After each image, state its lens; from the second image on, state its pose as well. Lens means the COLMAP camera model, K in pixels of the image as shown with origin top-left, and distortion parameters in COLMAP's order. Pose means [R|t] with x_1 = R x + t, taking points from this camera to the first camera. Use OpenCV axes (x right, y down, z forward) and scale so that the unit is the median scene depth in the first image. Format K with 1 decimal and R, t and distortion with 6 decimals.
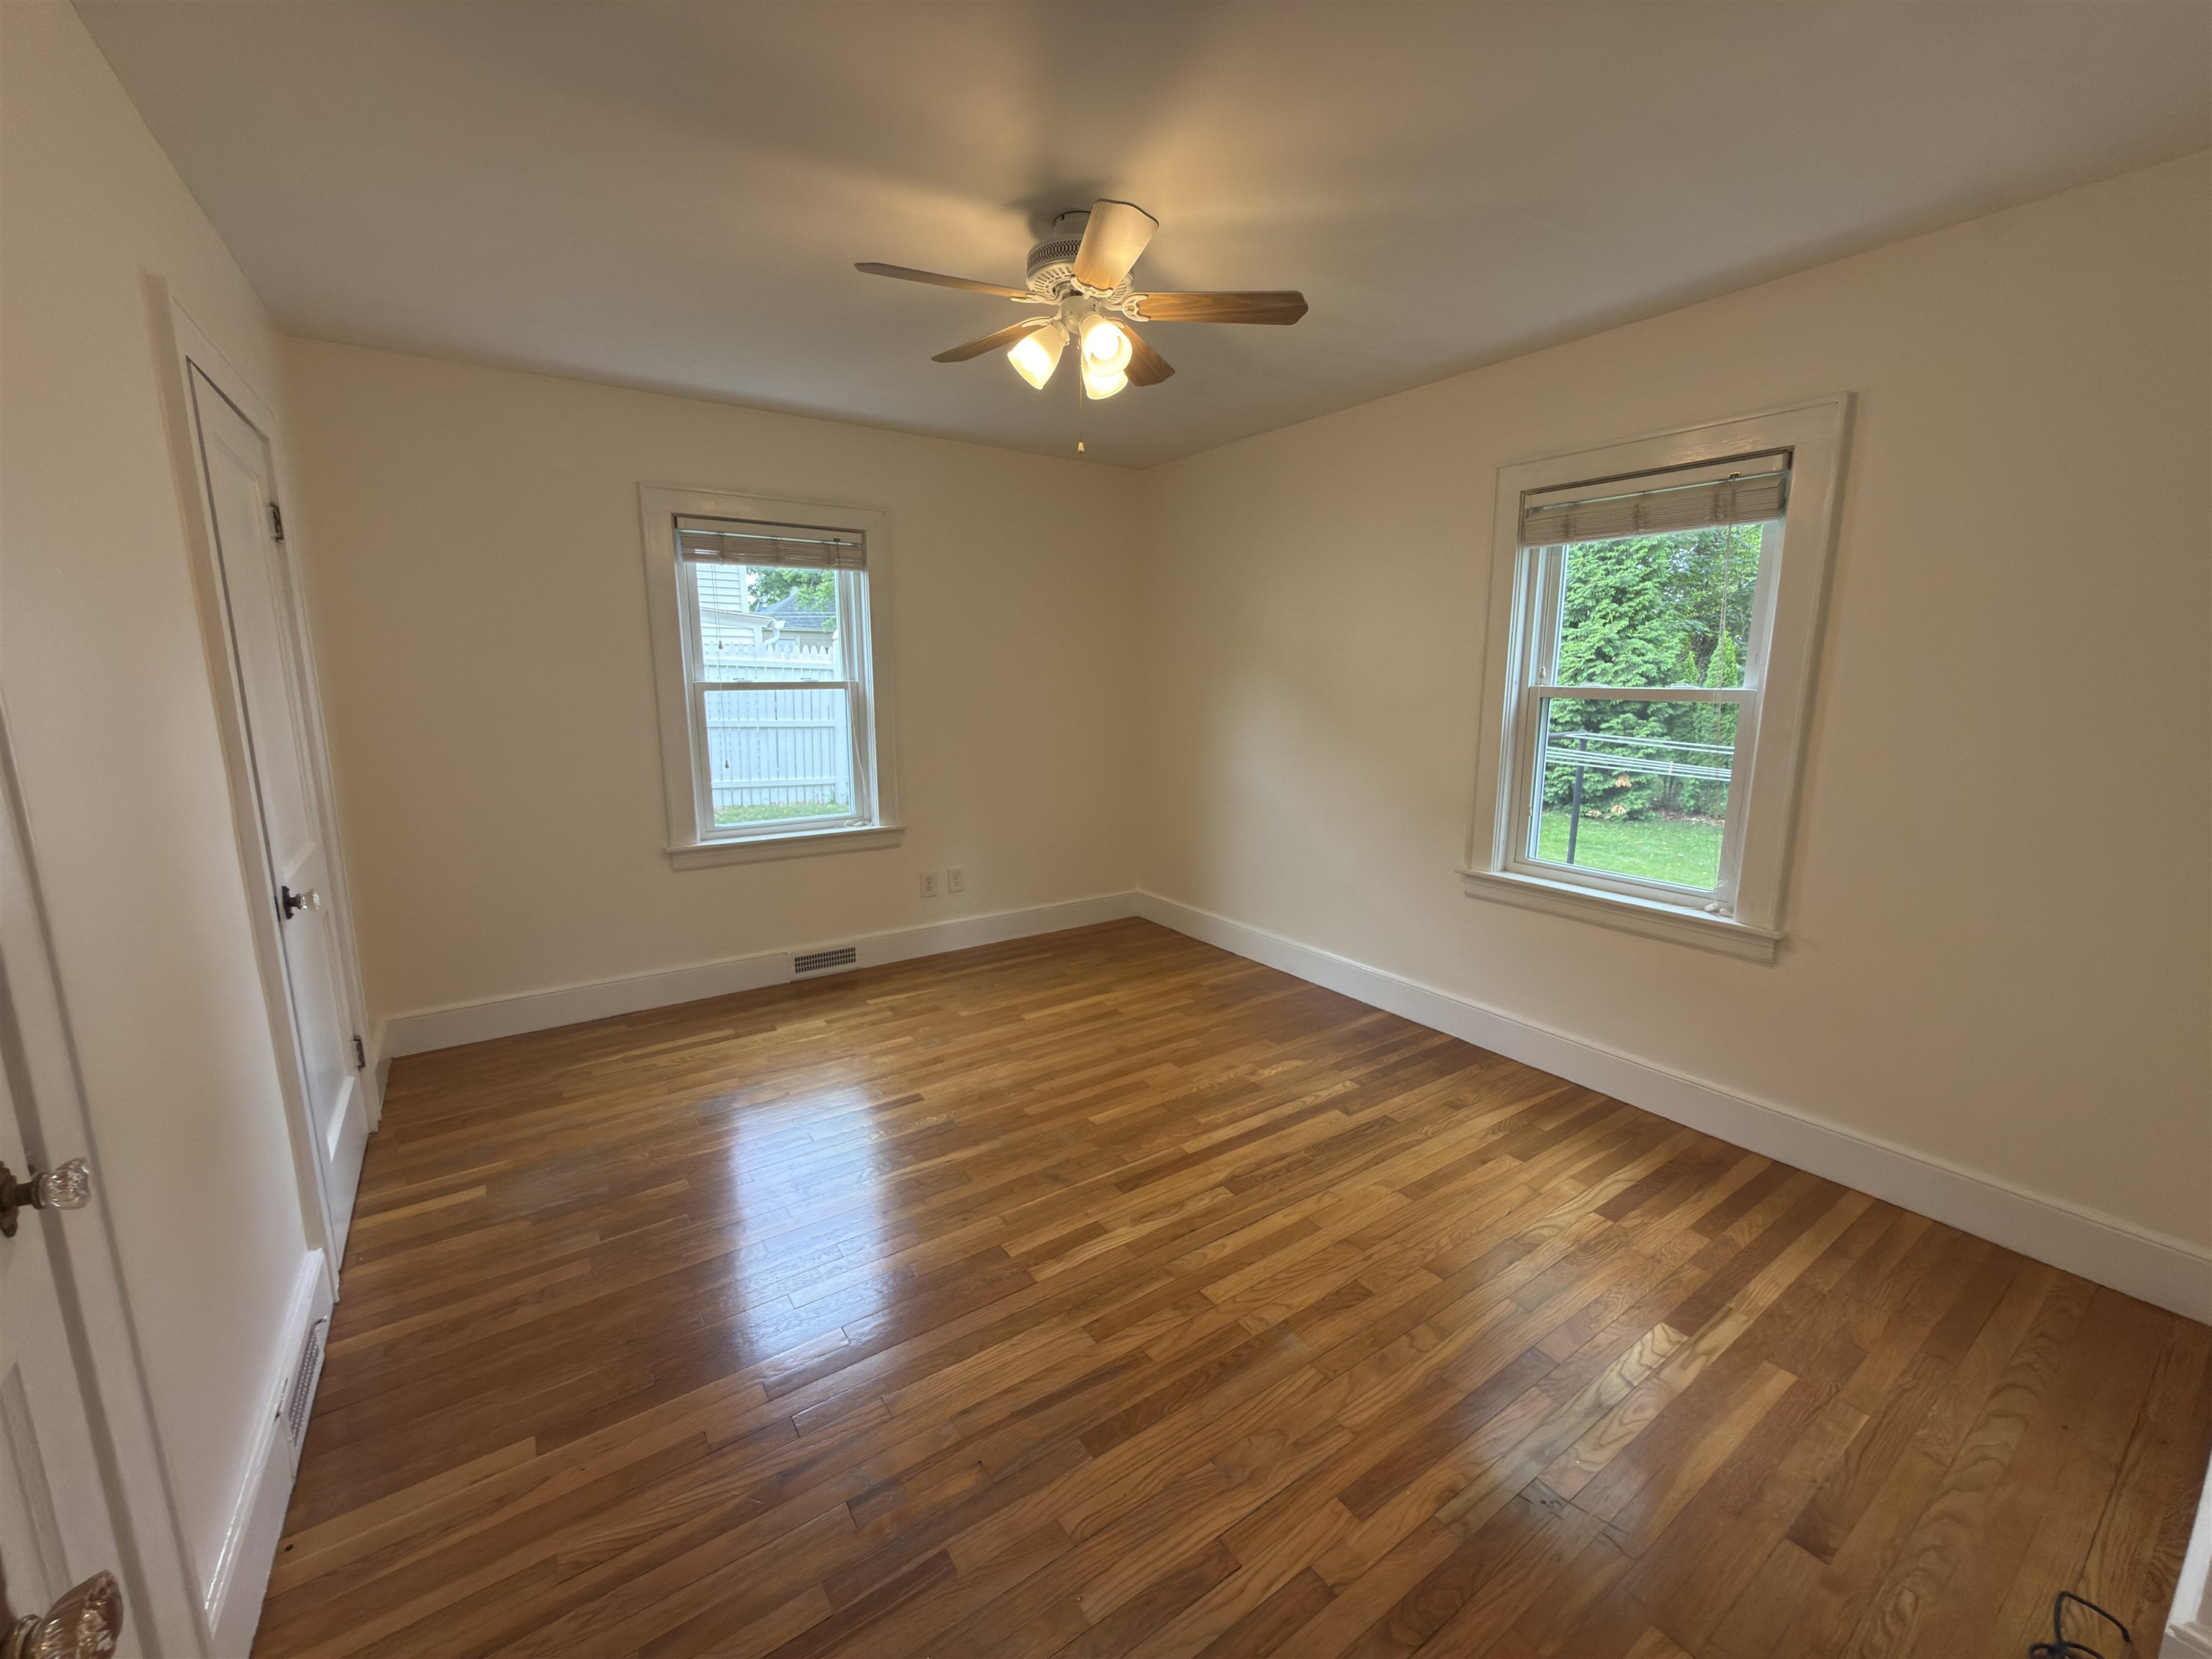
lens RADIAL K [[884.8, 0, 1108.4], [0, 884.8, 826.5], [0, 0, 1]] dist [0.000115, -0.000339]
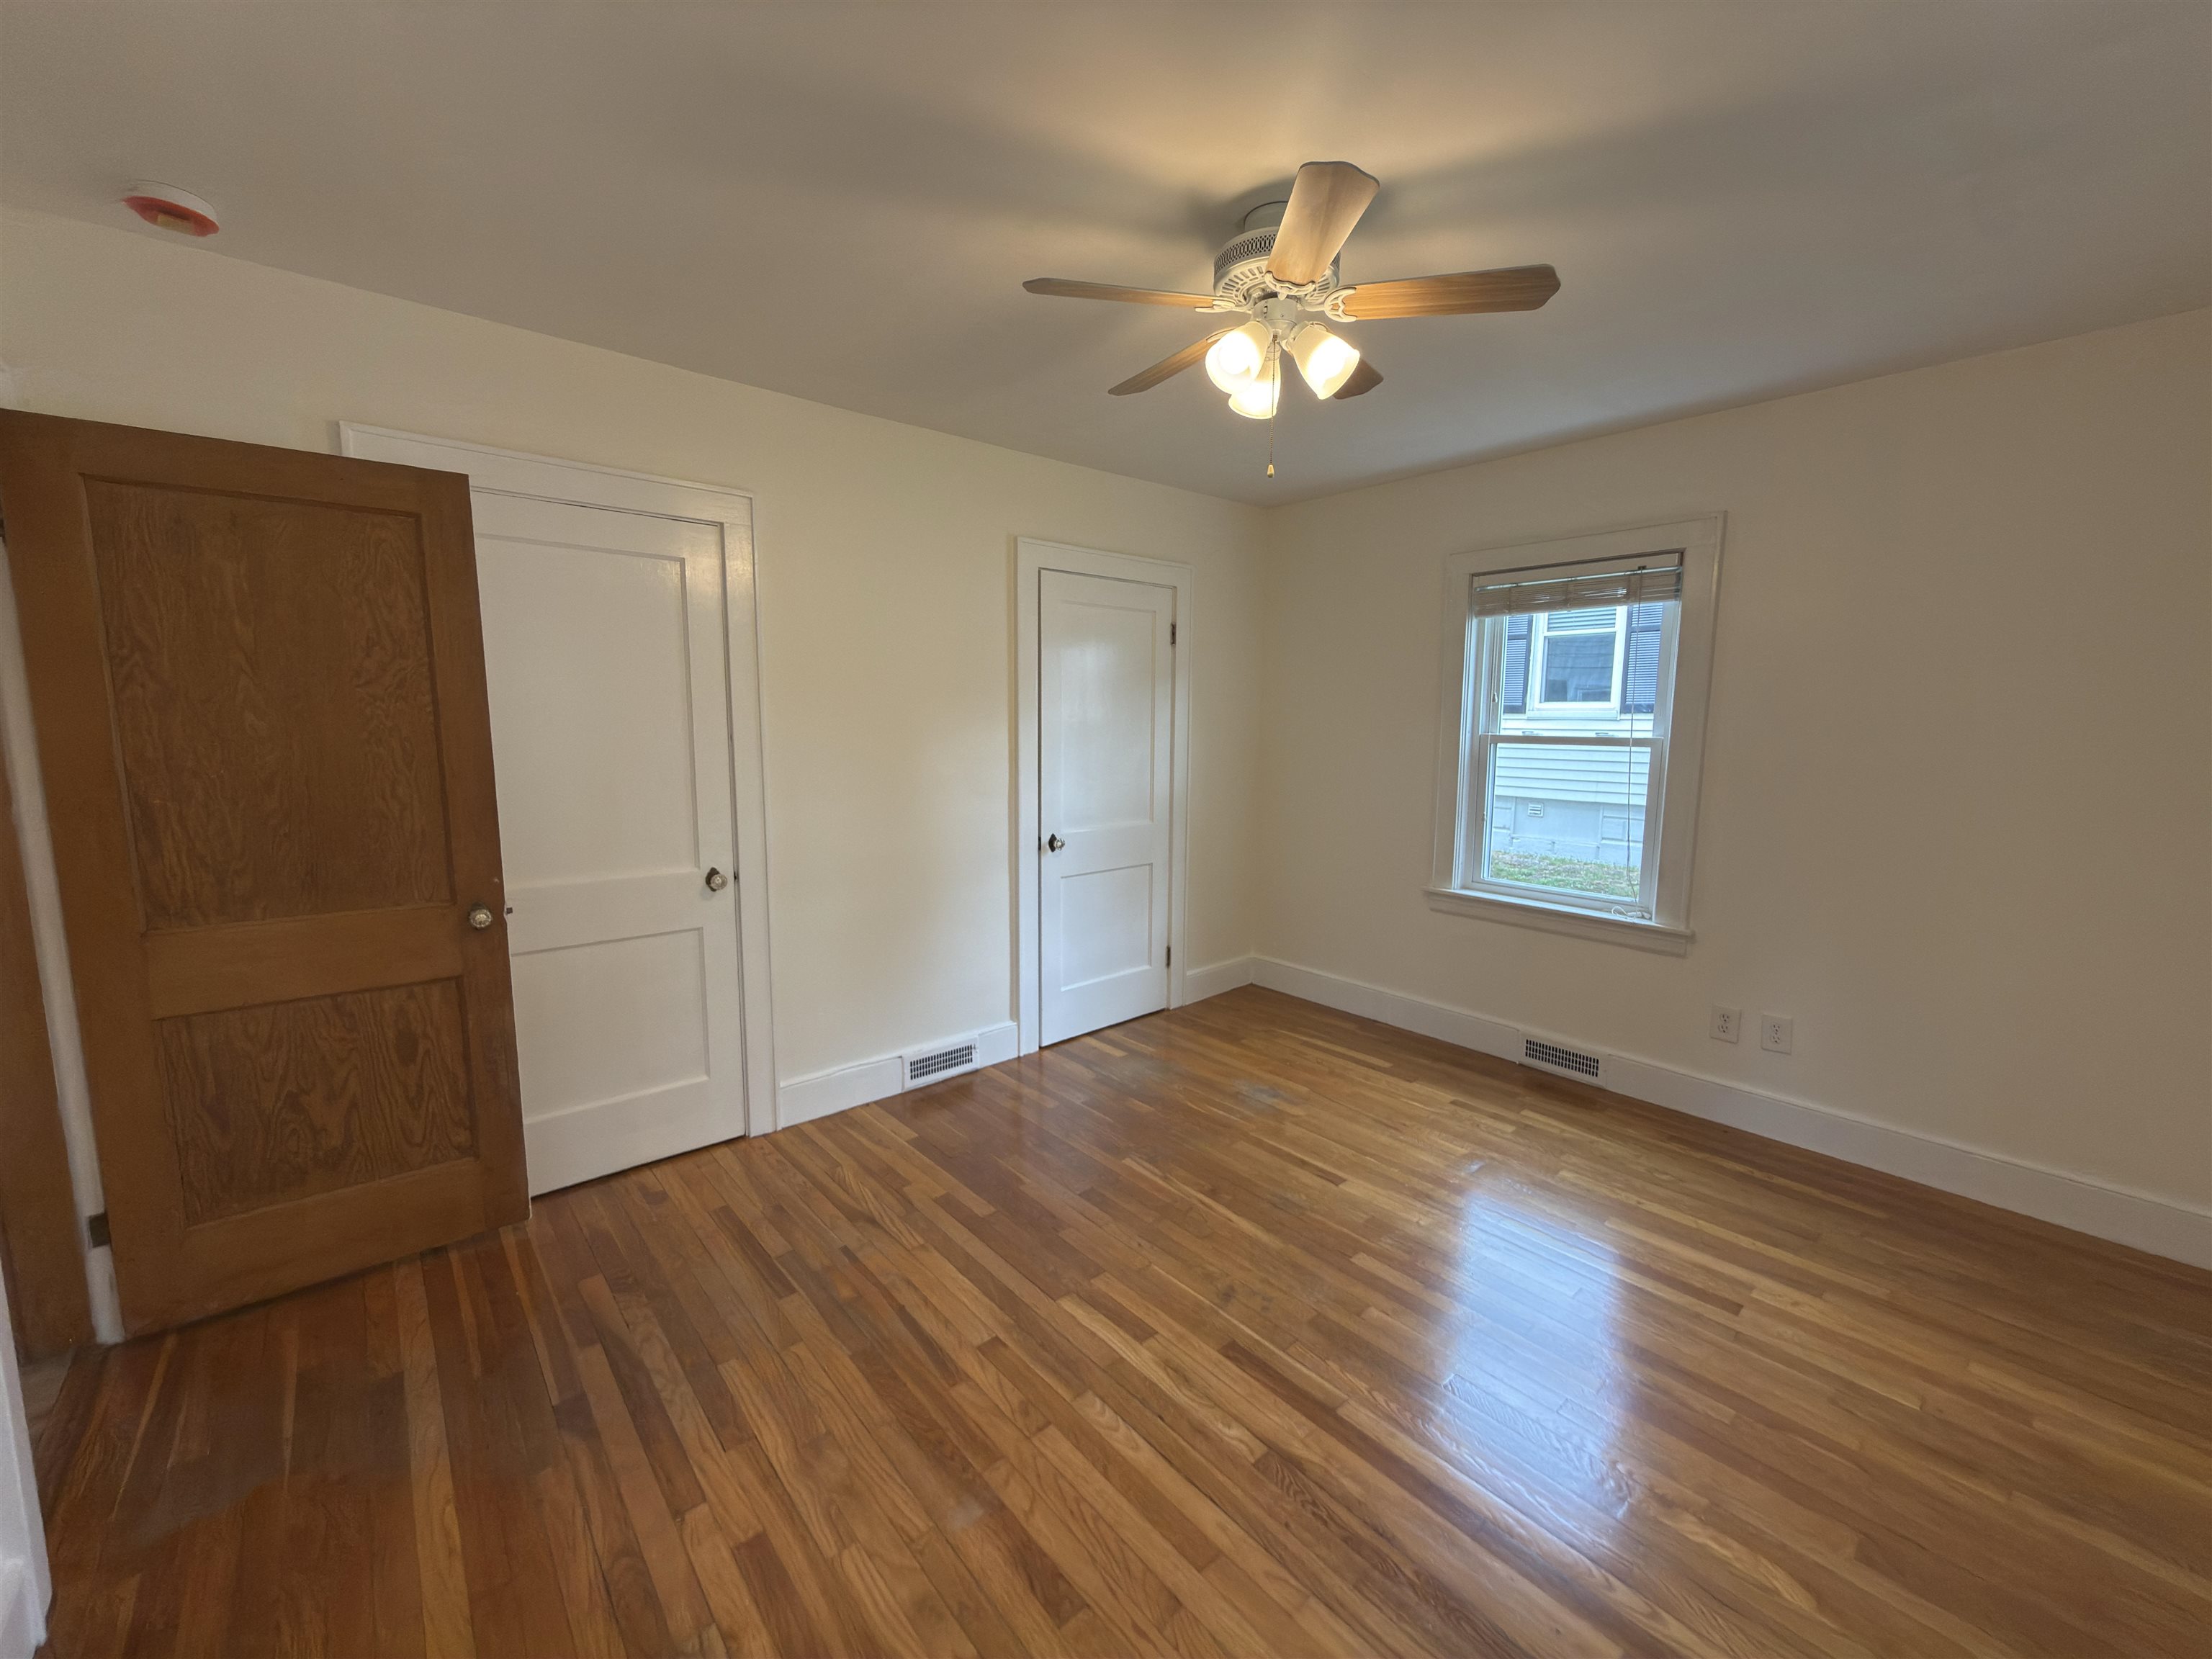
lens RADIAL K [[884.8, 0, 1108.4], [0, 884.8, 826.5], [0, 0, 1]] dist [0.000115, -0.000339]
pose [[0.107418, 0.123897, -0.986464, 0.772569], [-0.179376, 0.978338, 0.103343, -0.134691], [0.977899, 0.165847, 0.127315, 0.722532]]
